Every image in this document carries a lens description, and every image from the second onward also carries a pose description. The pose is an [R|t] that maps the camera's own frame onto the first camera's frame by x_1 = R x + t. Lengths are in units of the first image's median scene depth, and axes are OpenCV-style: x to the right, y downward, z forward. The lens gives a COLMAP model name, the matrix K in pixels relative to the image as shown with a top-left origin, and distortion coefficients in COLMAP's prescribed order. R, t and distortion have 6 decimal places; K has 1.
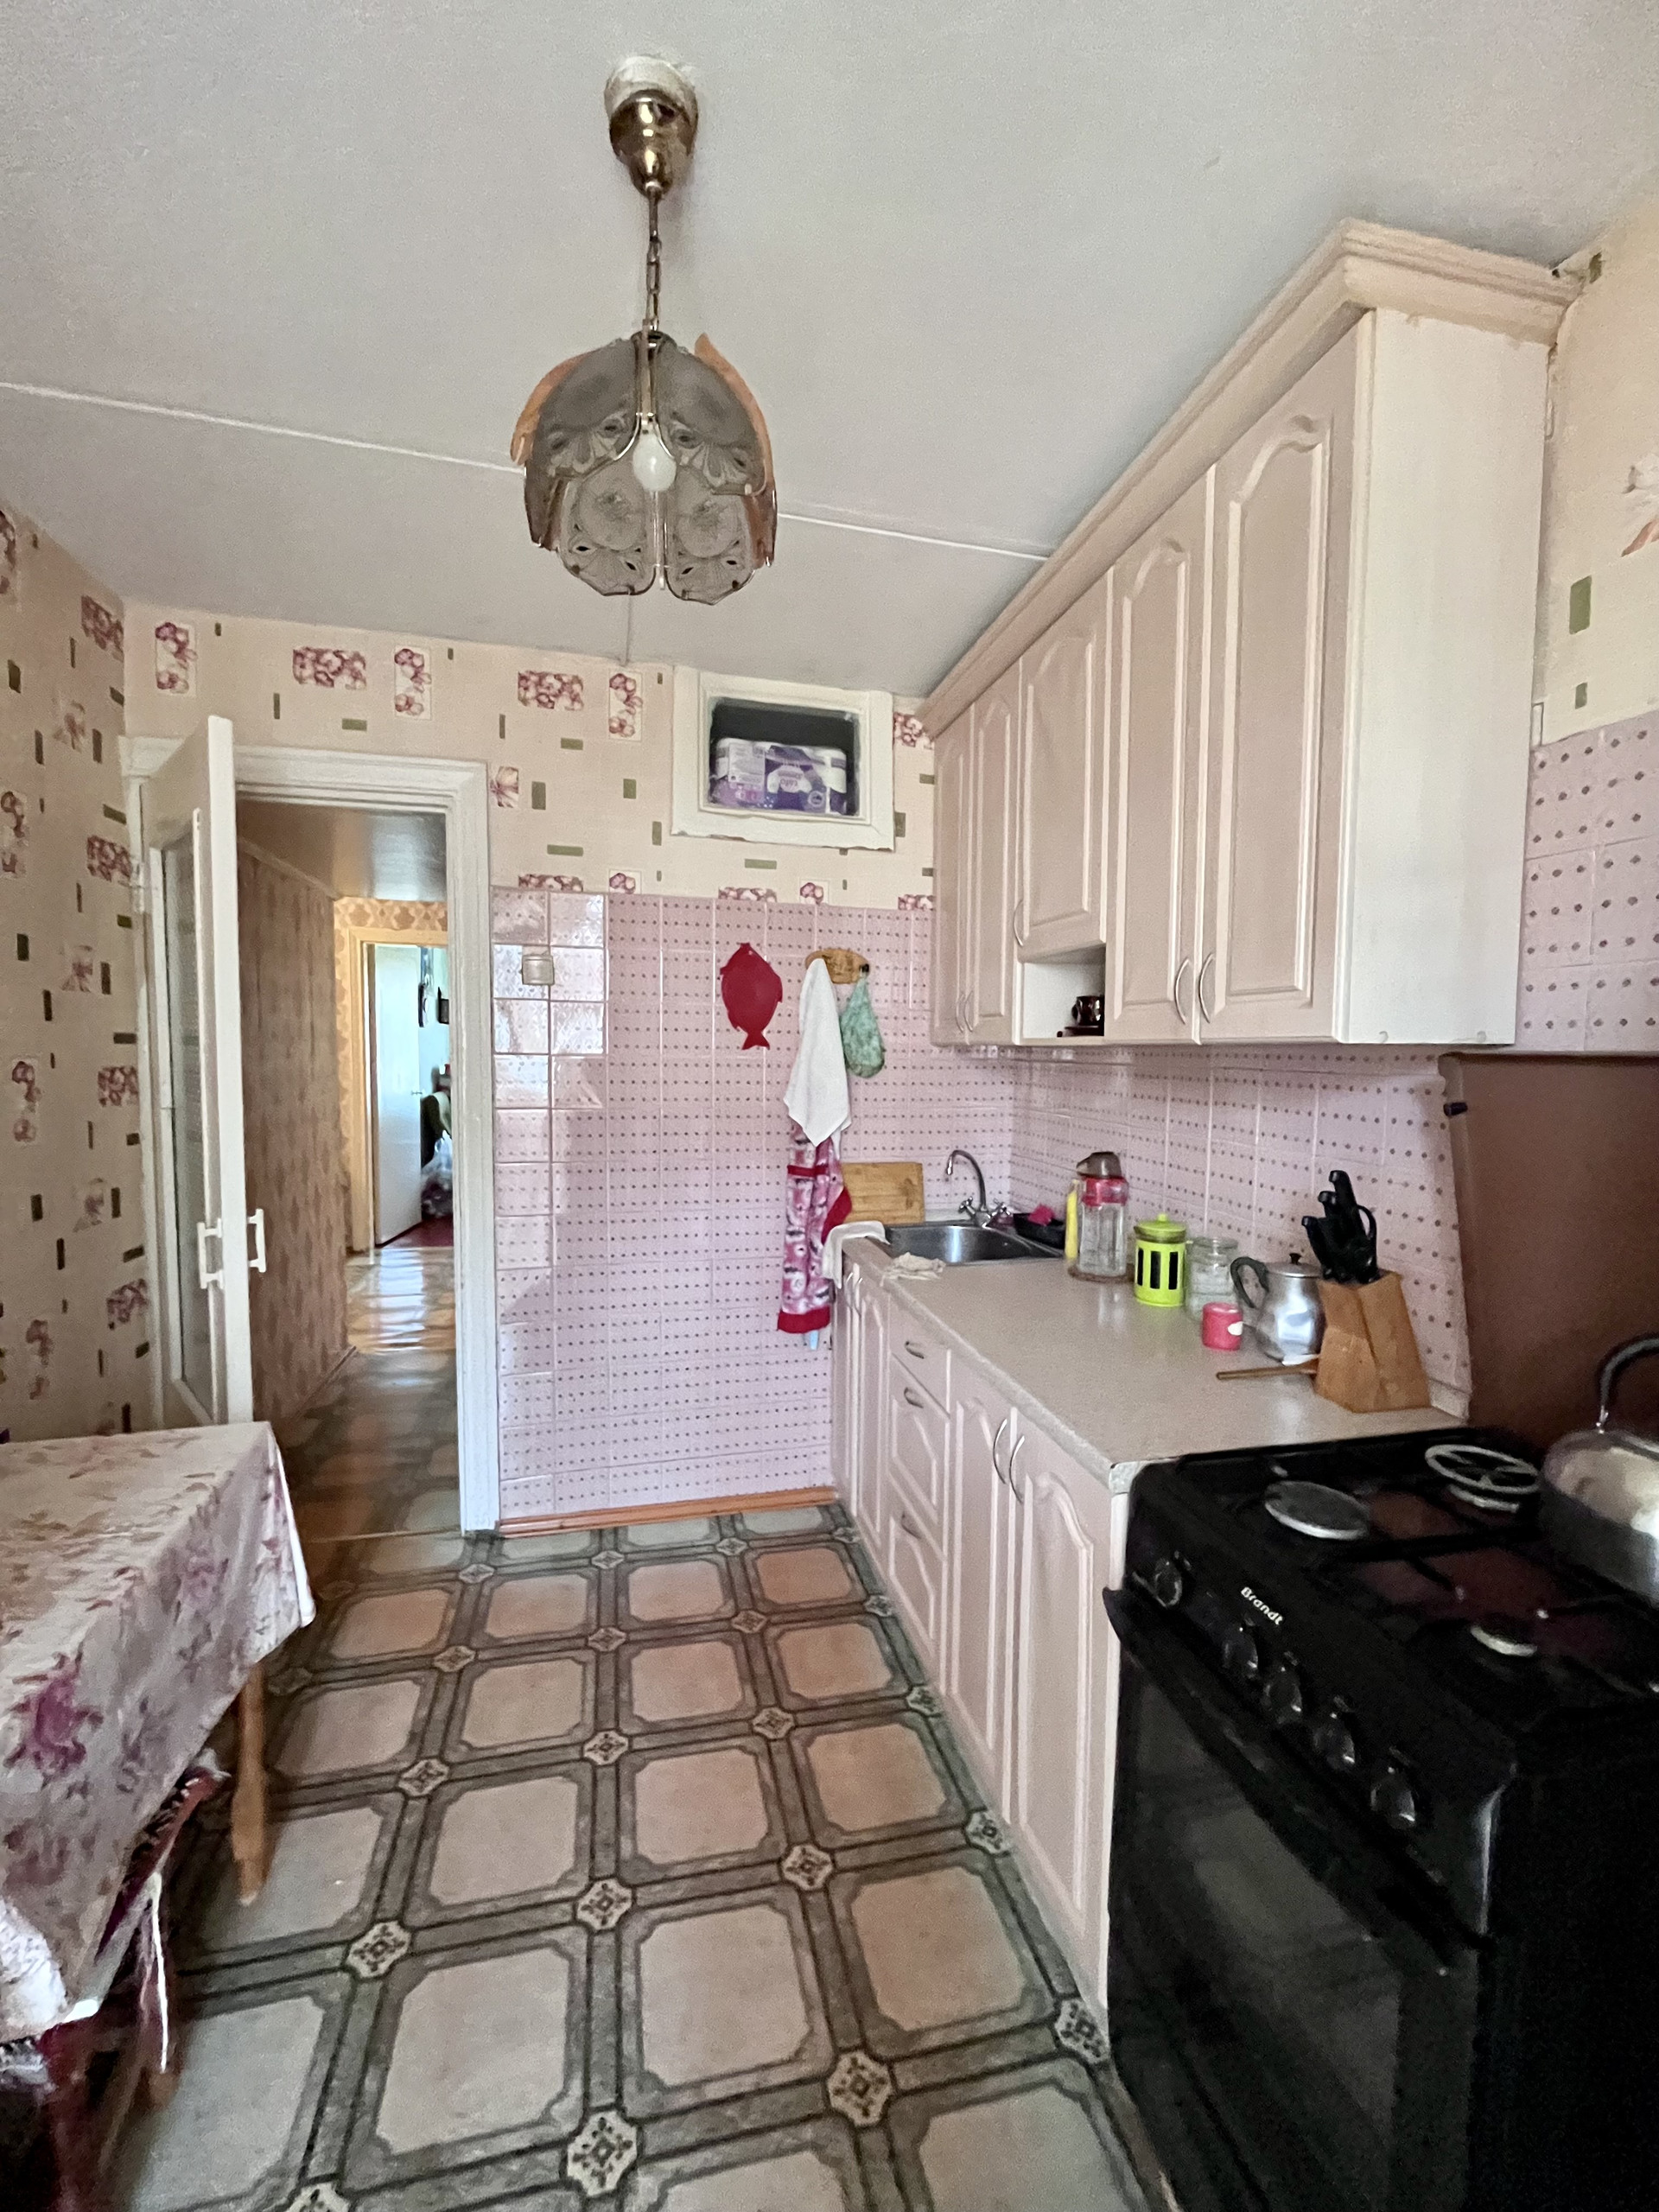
lens RADIAL K [[896.3, 0, 830.6], [0, 896.3, 1108.1], [0, 0, 1]] dist [-0.005748, 0.000772]
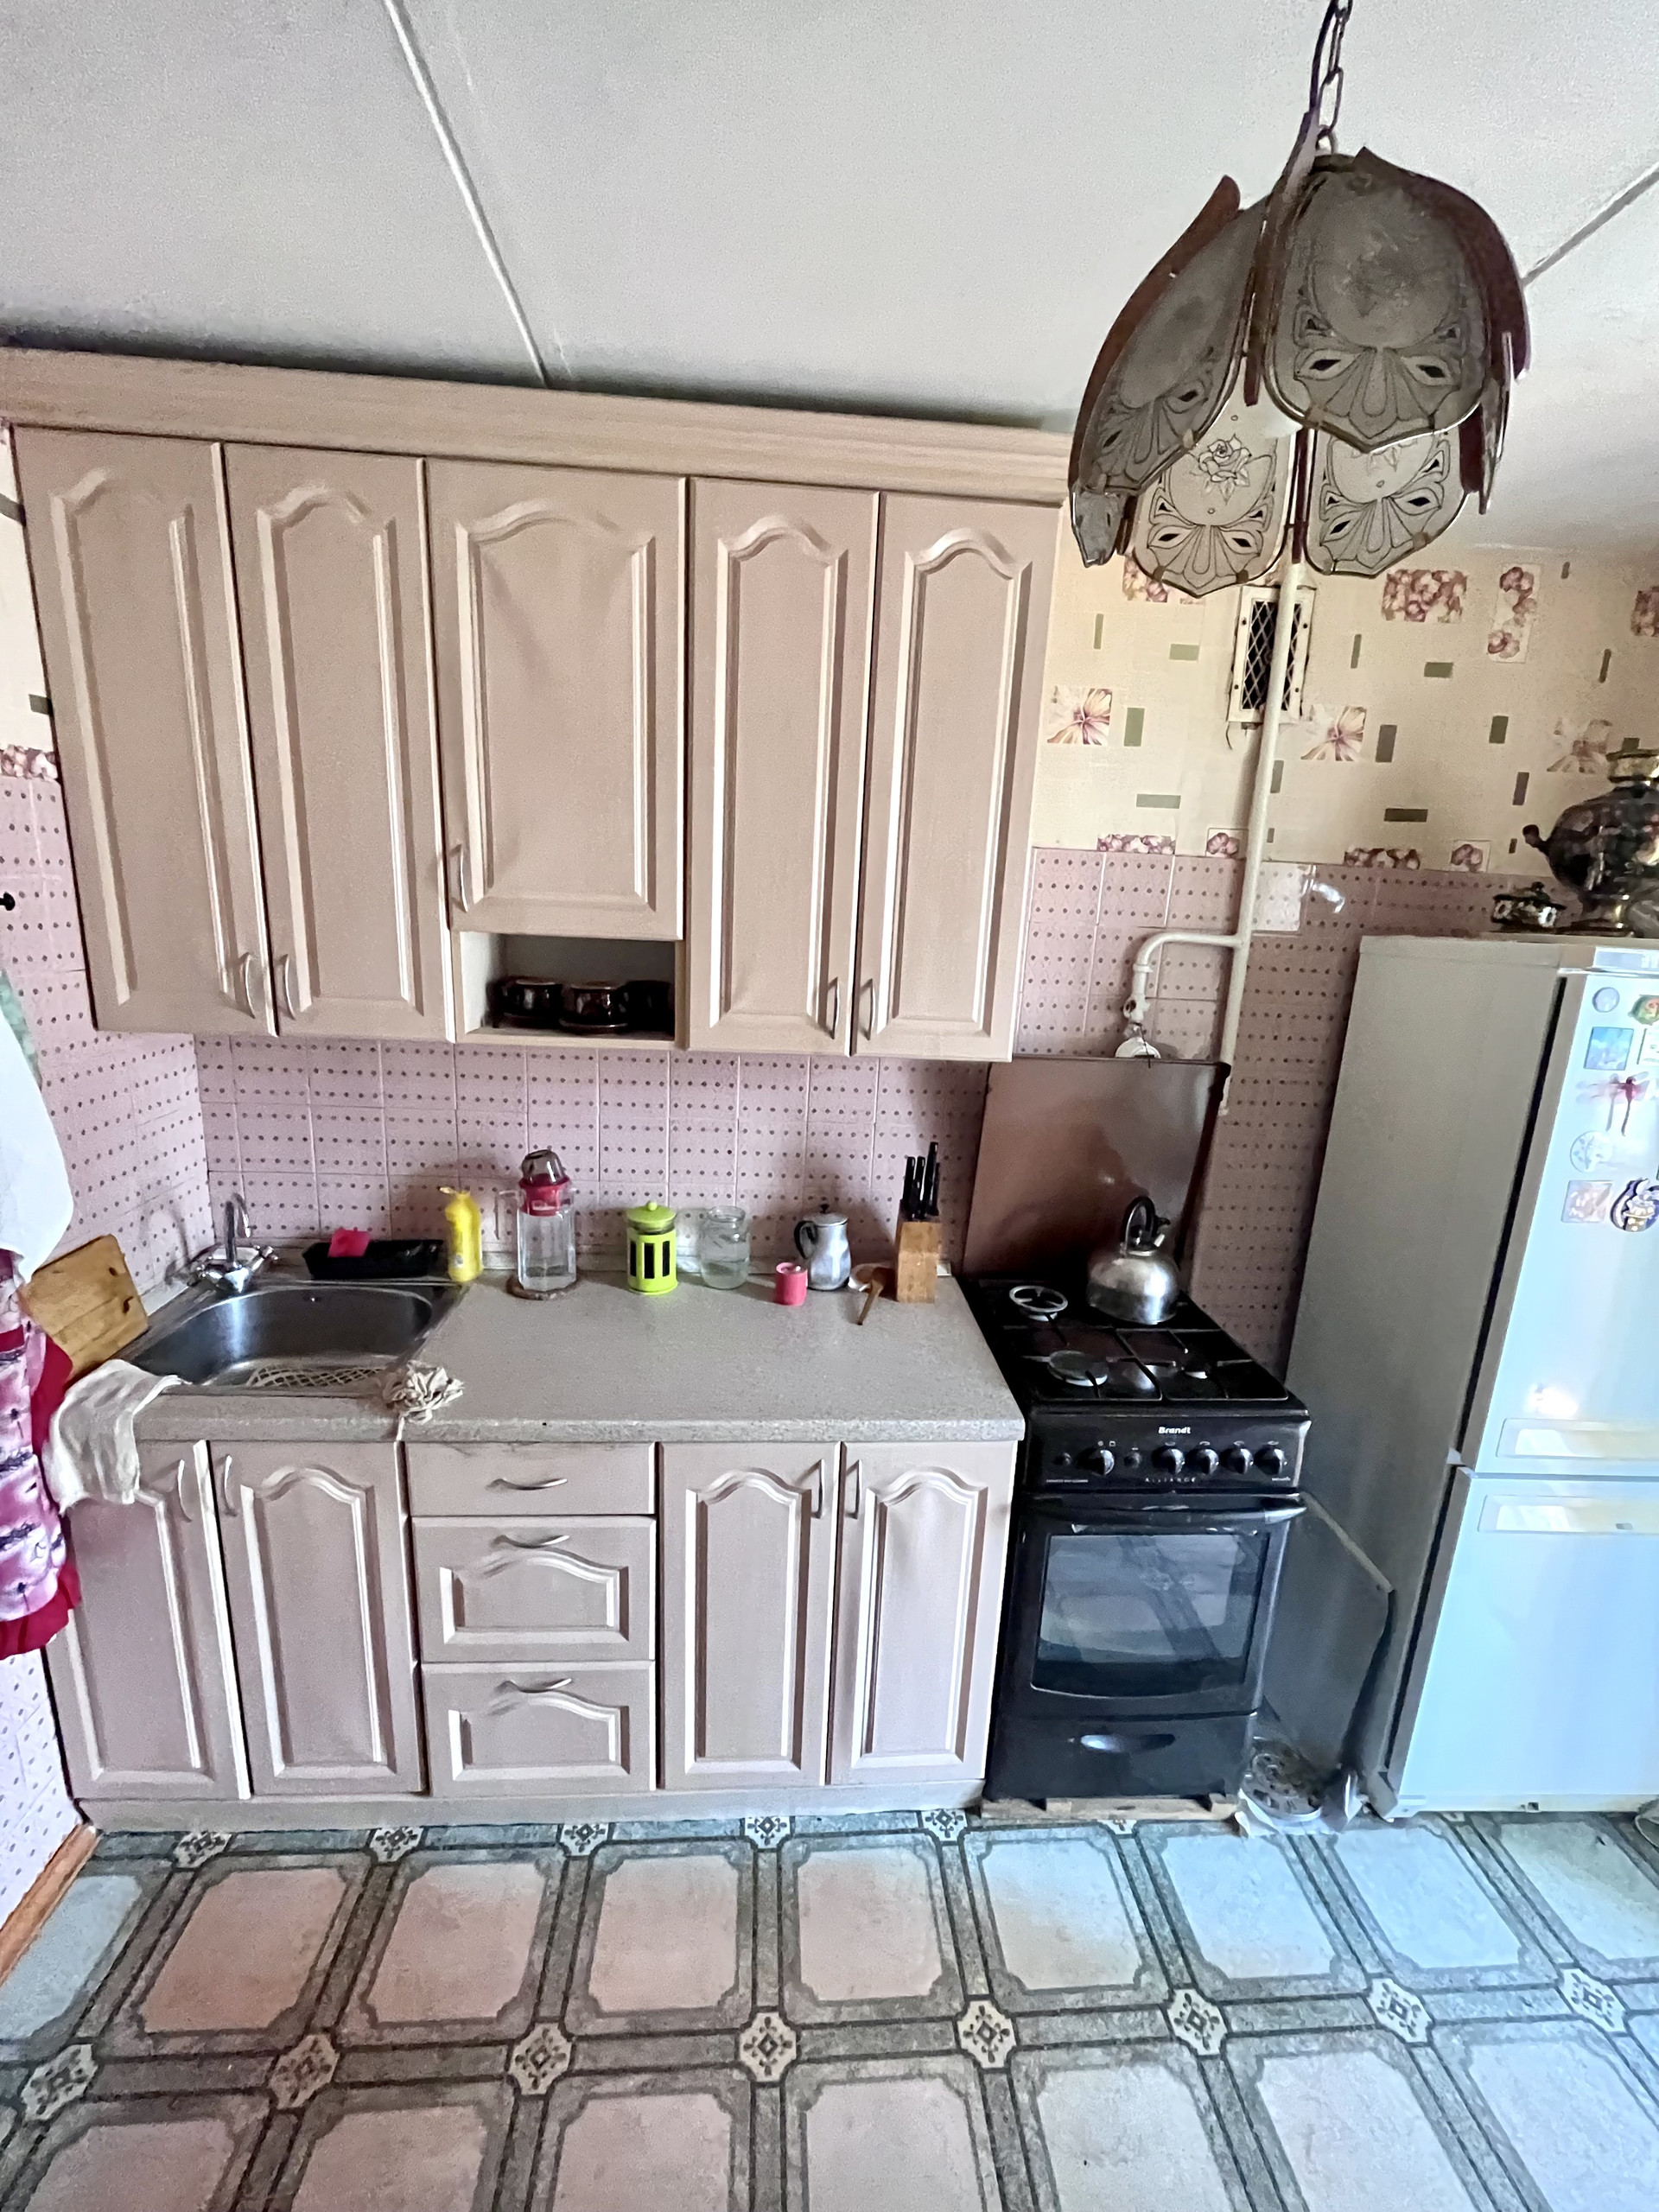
lens RADIAL K [[896.3, 0, 828.4], [0, 896.3, 1107.4], [0, 0, 1]] dist [-0.005748, 0.000772]
pose [[0.165515, -0.226836, 0.959766, -0.474204], [0.020691, 0.973773, 0.226578, -0.185037], [-0.985990, -0.017644, 0.165868, 0.589166]]
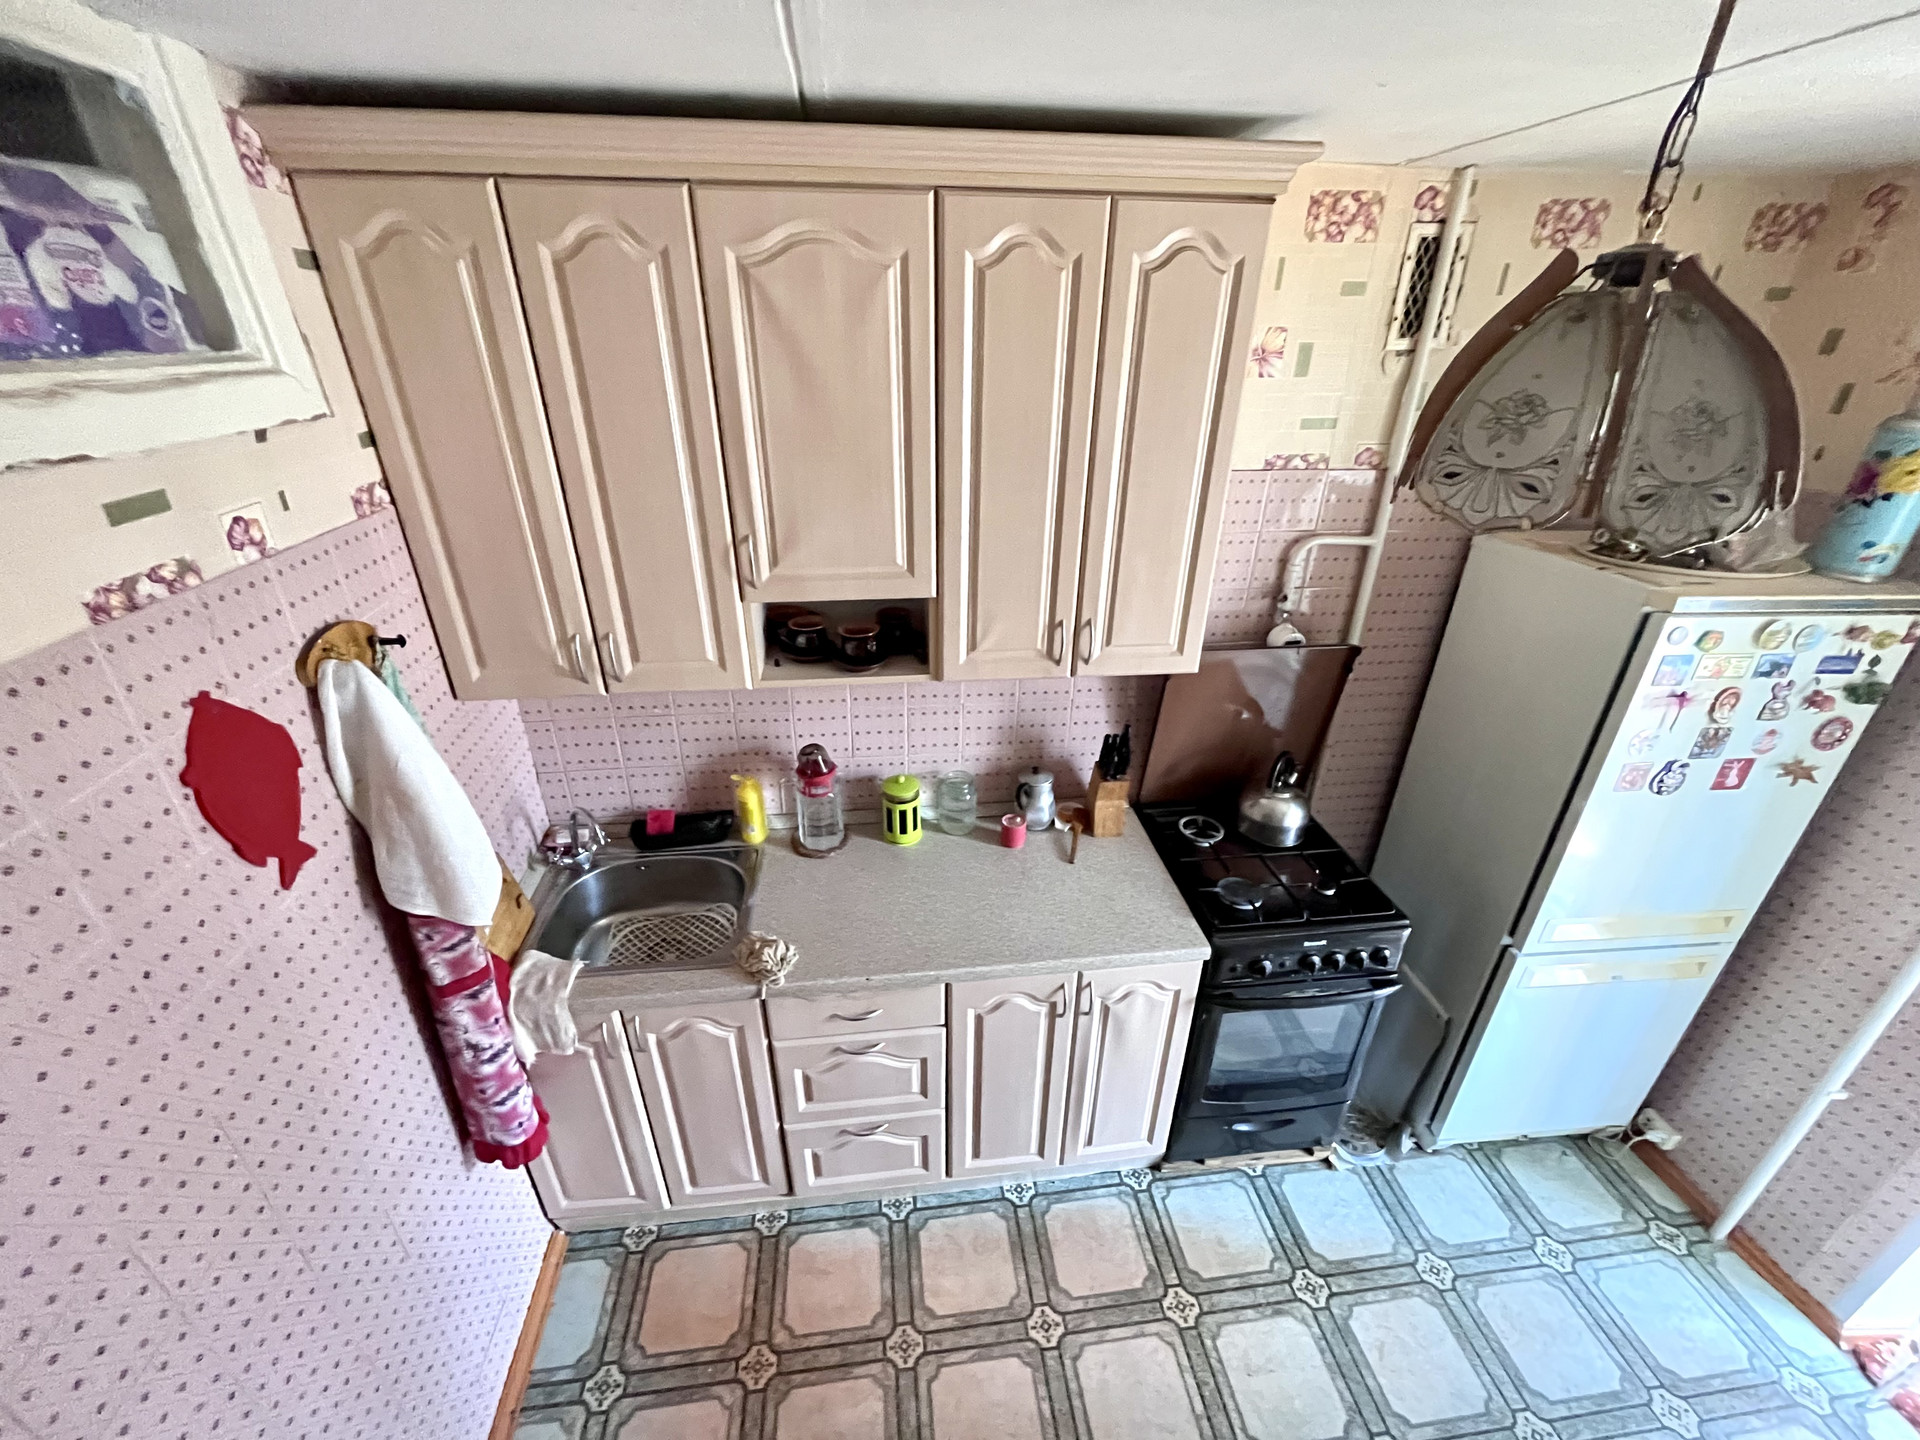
lens RADIAL K [[778.0, 0, 960.5], [0, 778.0, 719.4], [0, 0, 1]] dist [-0.005748, 0.000772]
pose [[0.110988, -0.463521, 0.879107, -0.484341], [0.055391, 0.886083, 0.460206, -0.404487], [-0.992277, -0.002382, 0.124019, 0.715160]]
